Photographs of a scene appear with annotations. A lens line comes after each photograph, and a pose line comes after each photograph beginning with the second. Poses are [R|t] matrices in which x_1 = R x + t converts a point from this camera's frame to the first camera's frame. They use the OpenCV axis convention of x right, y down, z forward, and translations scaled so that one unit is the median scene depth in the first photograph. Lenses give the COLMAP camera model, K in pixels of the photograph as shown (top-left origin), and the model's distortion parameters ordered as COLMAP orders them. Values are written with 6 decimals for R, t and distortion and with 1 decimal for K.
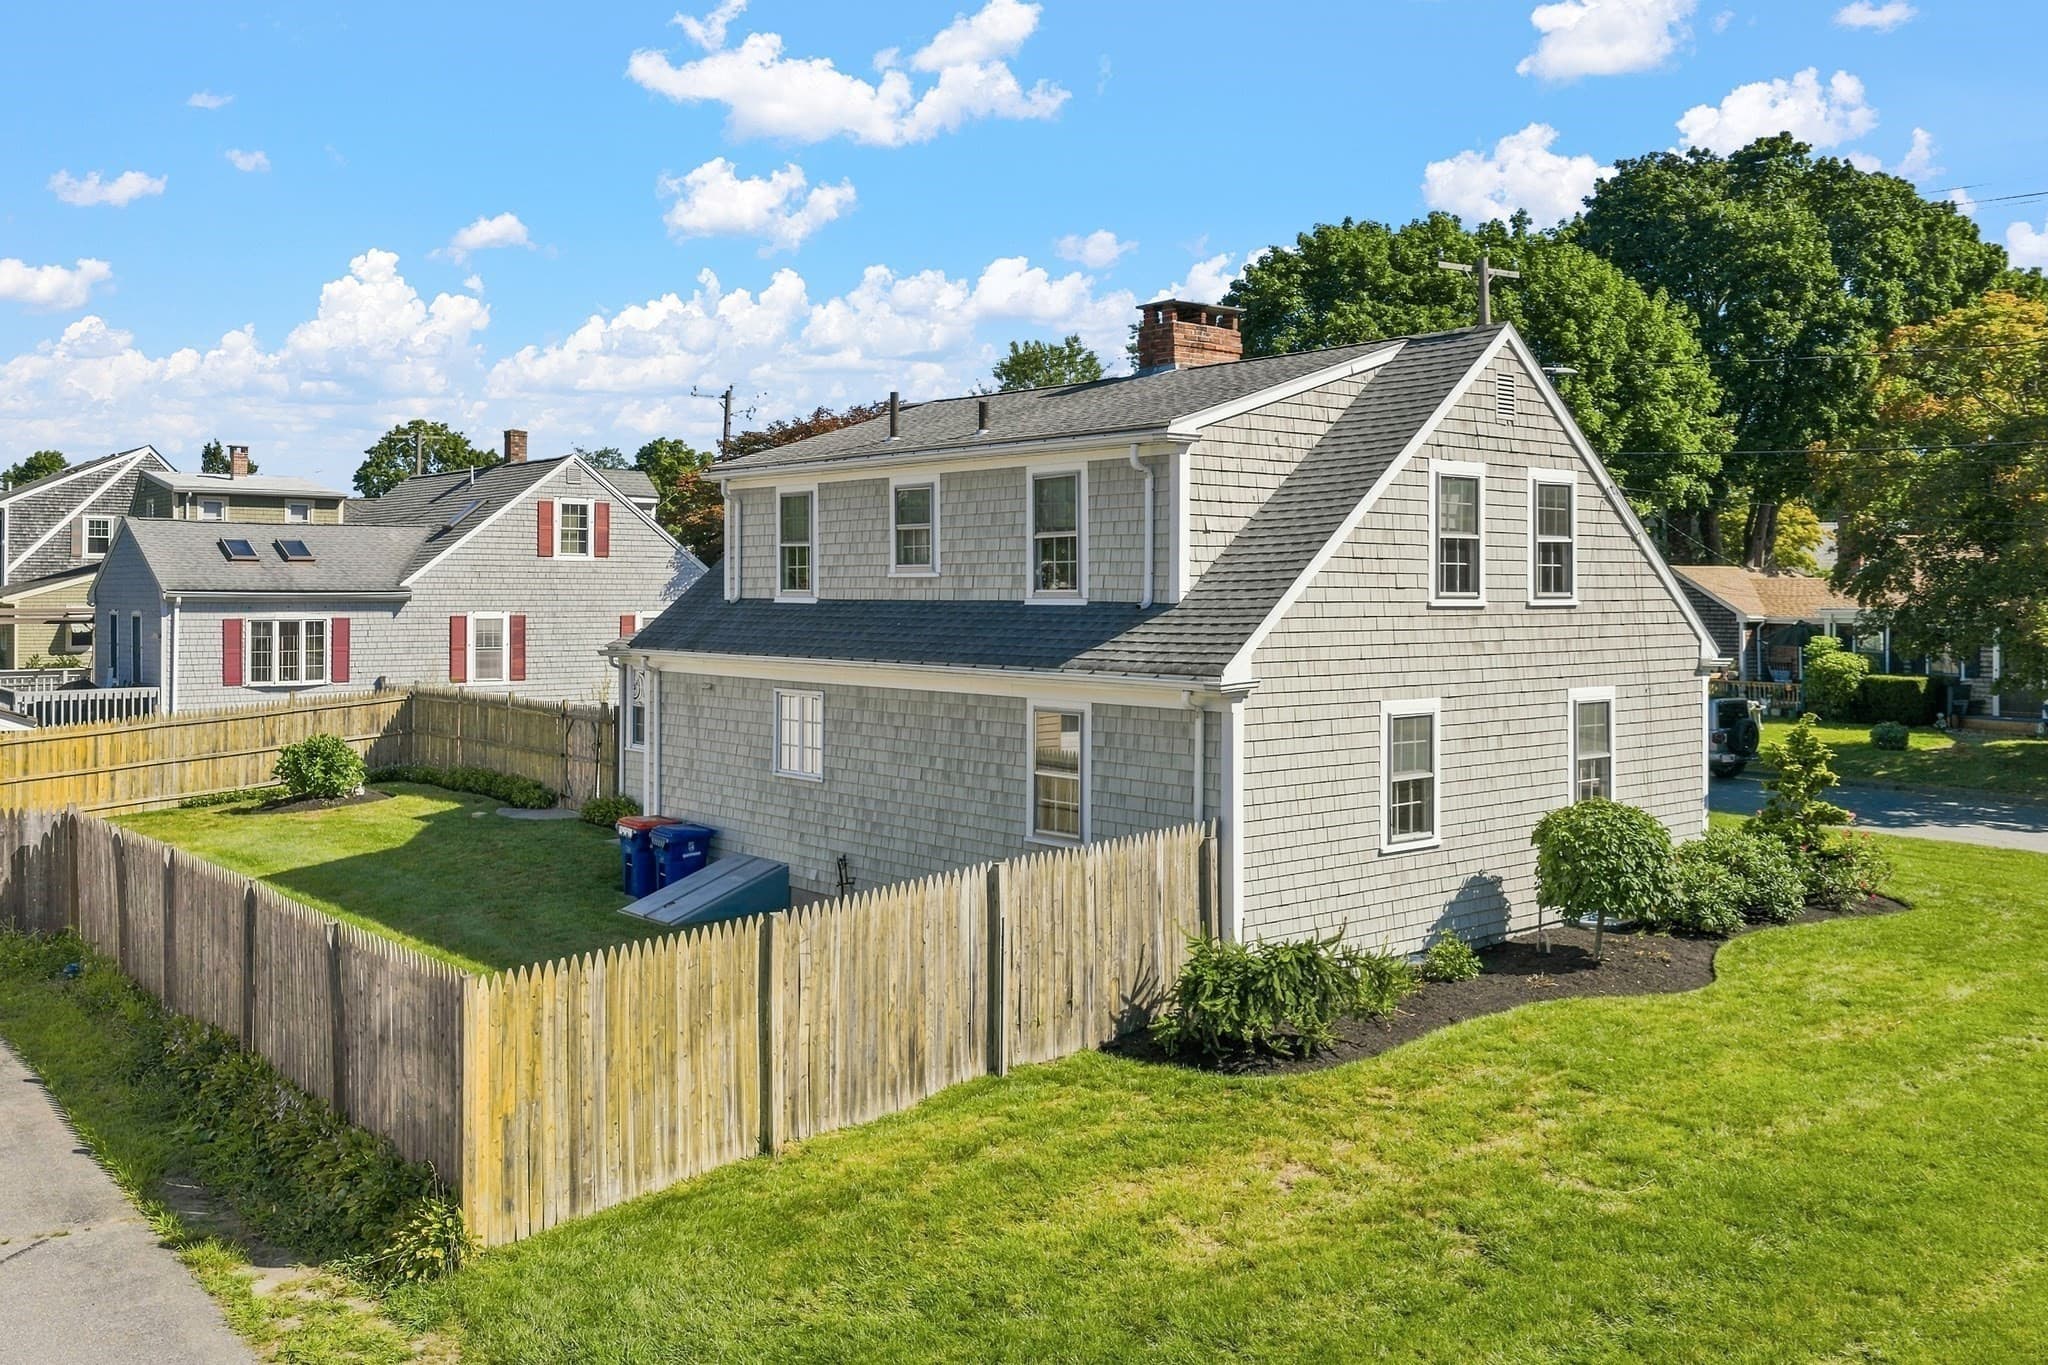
lens RADIAL K [[1719.1, 0, 1031.8], [0, 1719.1, 580.5], [0, 0, 1]] dist [0.010440, -0.017324]
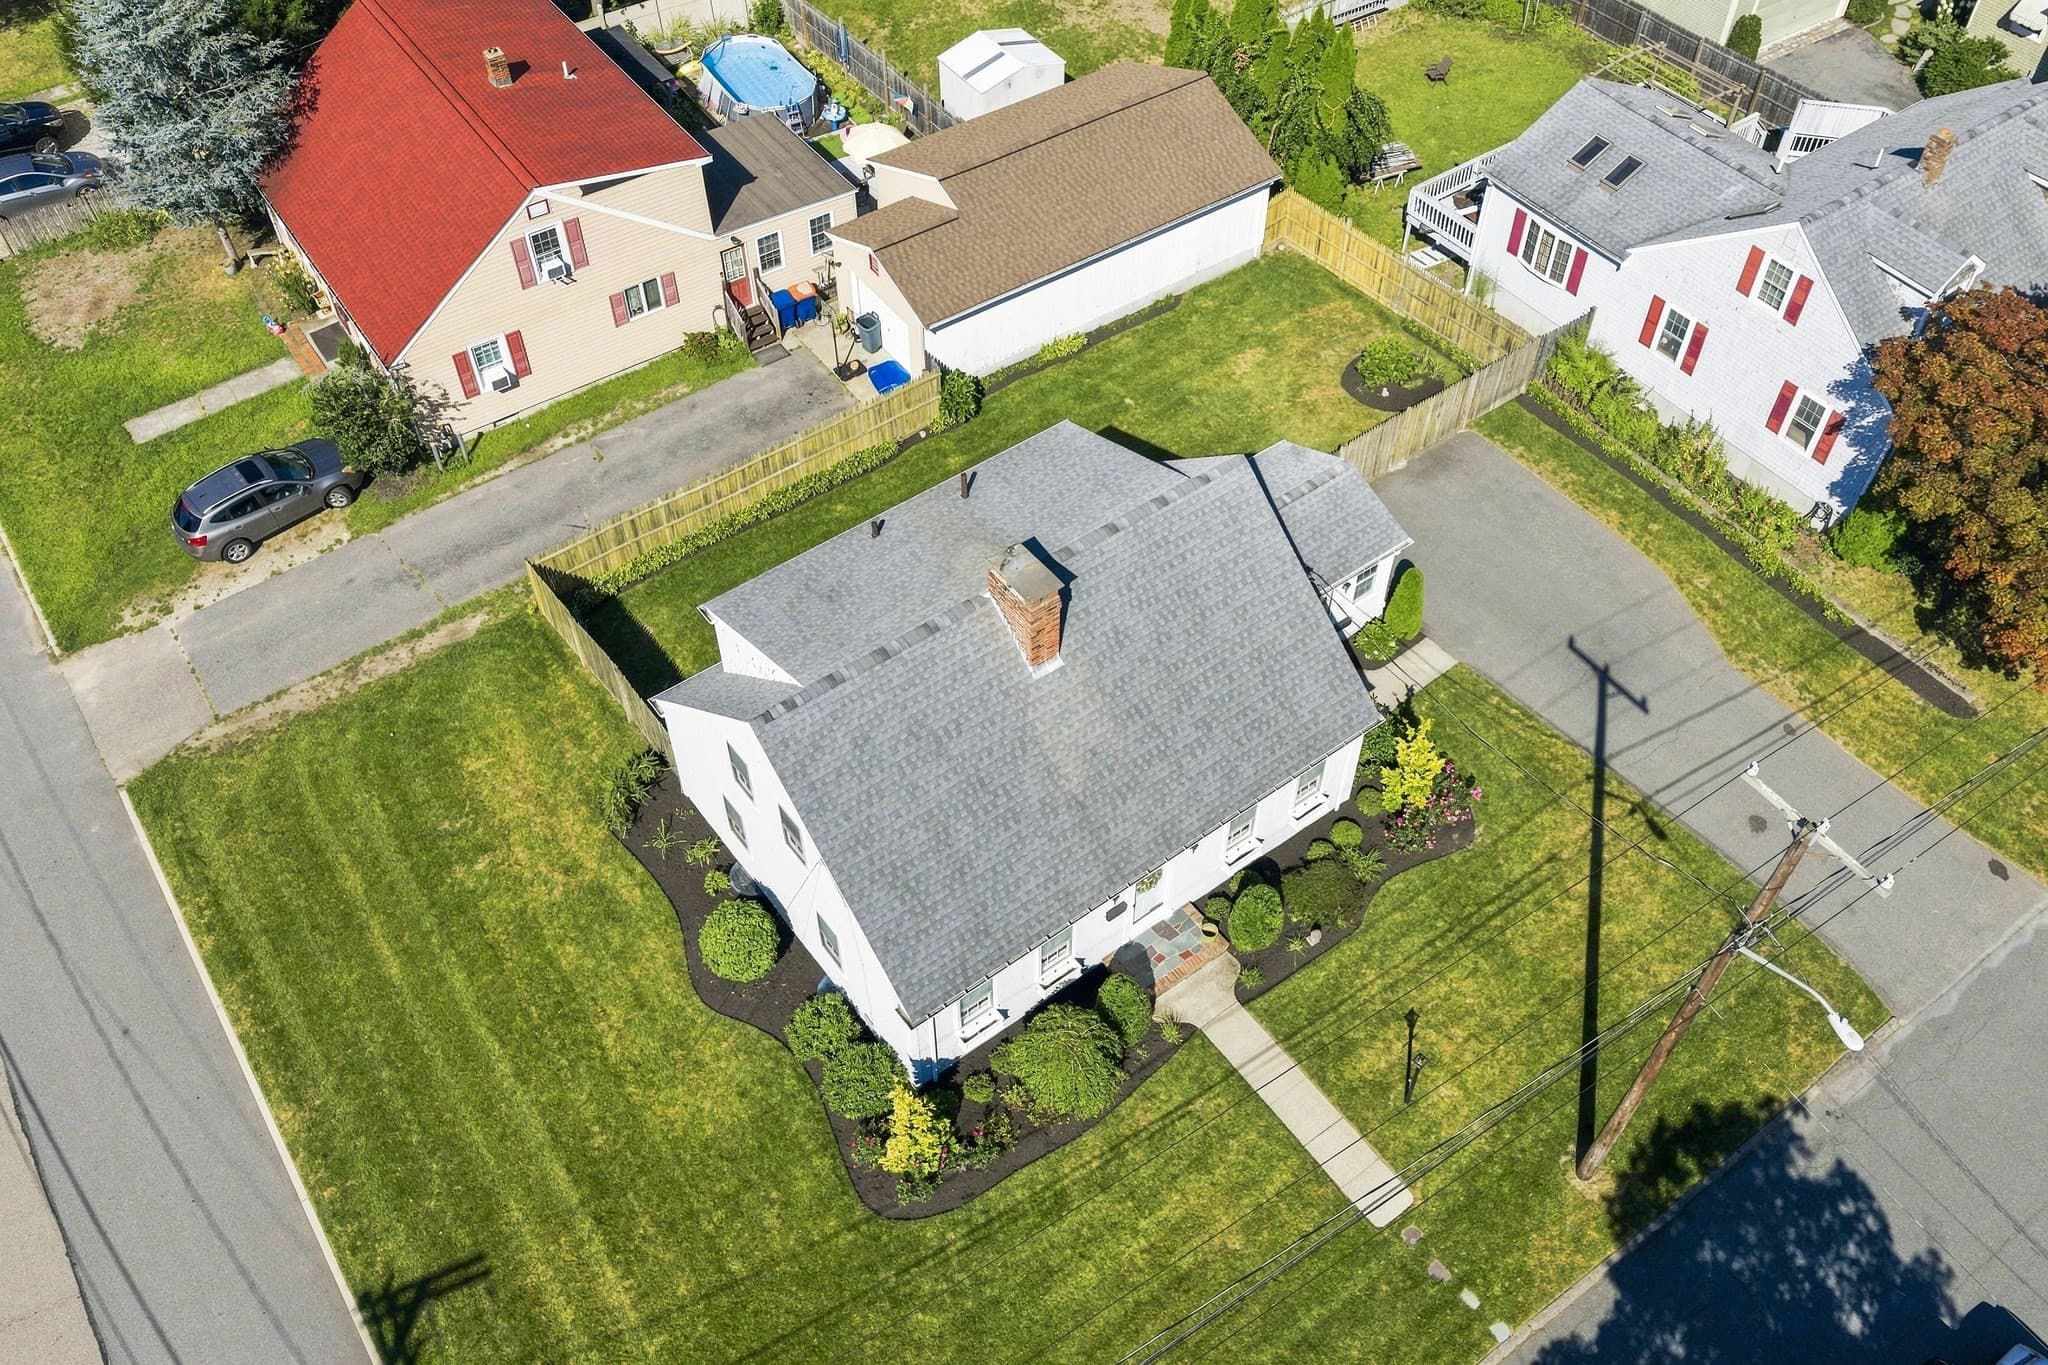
lens RADIAL K [[1695.9, 0, 1025.3], [0, 1695.9, 699.6], [0, 0, 1]] dist [0.008298, -0.019018]
pose [[-0.073321, 0.758583, -0.647438, 1.156857], [0.006220, 0.649520, 0.760319, -1.232477], [0.997289, 0.051720, -0.052342, 1.239500]]
